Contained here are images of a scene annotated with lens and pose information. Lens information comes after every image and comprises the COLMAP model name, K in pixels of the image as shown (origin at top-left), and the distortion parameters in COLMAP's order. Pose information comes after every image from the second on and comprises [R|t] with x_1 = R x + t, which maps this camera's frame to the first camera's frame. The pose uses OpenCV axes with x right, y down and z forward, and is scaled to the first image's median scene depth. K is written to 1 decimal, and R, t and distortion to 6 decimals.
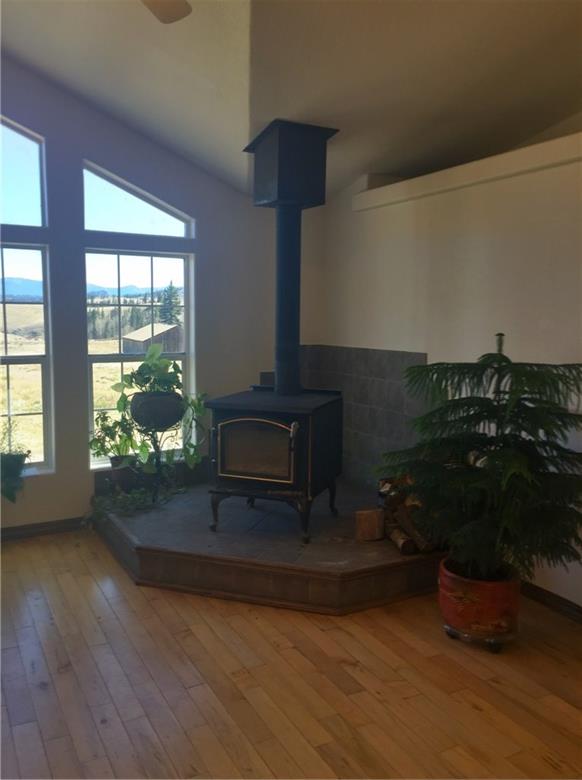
lens RADIAL K [[674.5, 0, 293.6], [0, 674.5, 387.3], [0, 0, 1]] dist [0.083591, -0.103592]
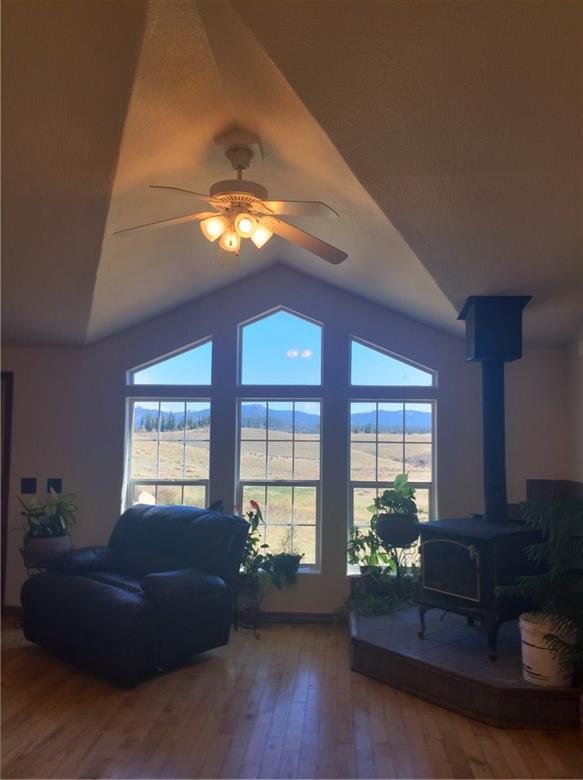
lens RADIAL K [[674.5, 0, 285.9], [0, 674.5, 383.6], [0, 0, 1]] dist [0.083591, -0.103592]
pose [[0.844445, -0.041199, -0.534055, 0.291895], [-0.063337, 0.982363, -0.175930, 0.003644], [0.531884, 0.182389, 0.826943, -0.151728]]
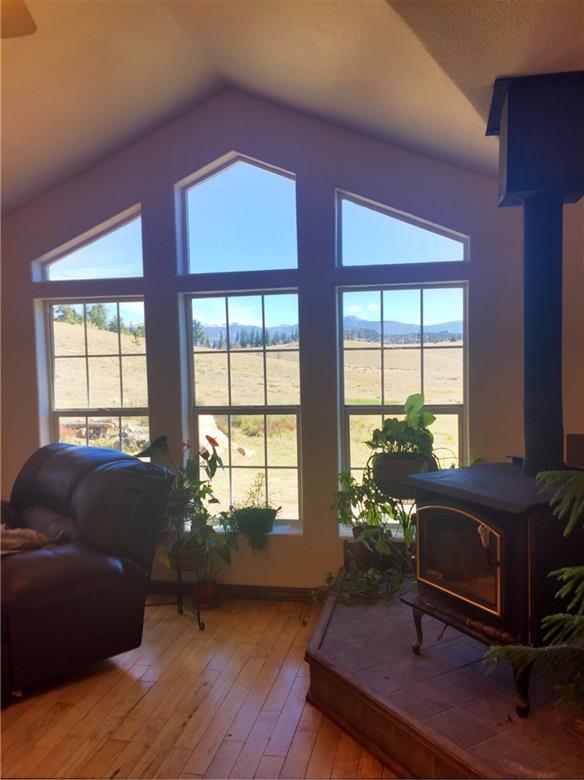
lens RADIAL K [[674.5, 0, 288.4], [0, 674.5, 387.1], [0, 0, 1]] dist [0.083591, -0.103592]
pose [[0.760074, 0.009624, -0.649766, 0.224887], [-0.042688, 0.998470, -0.035147, -0.039683], [0.648433, 0.054452, 0.759322, 0.295062]]
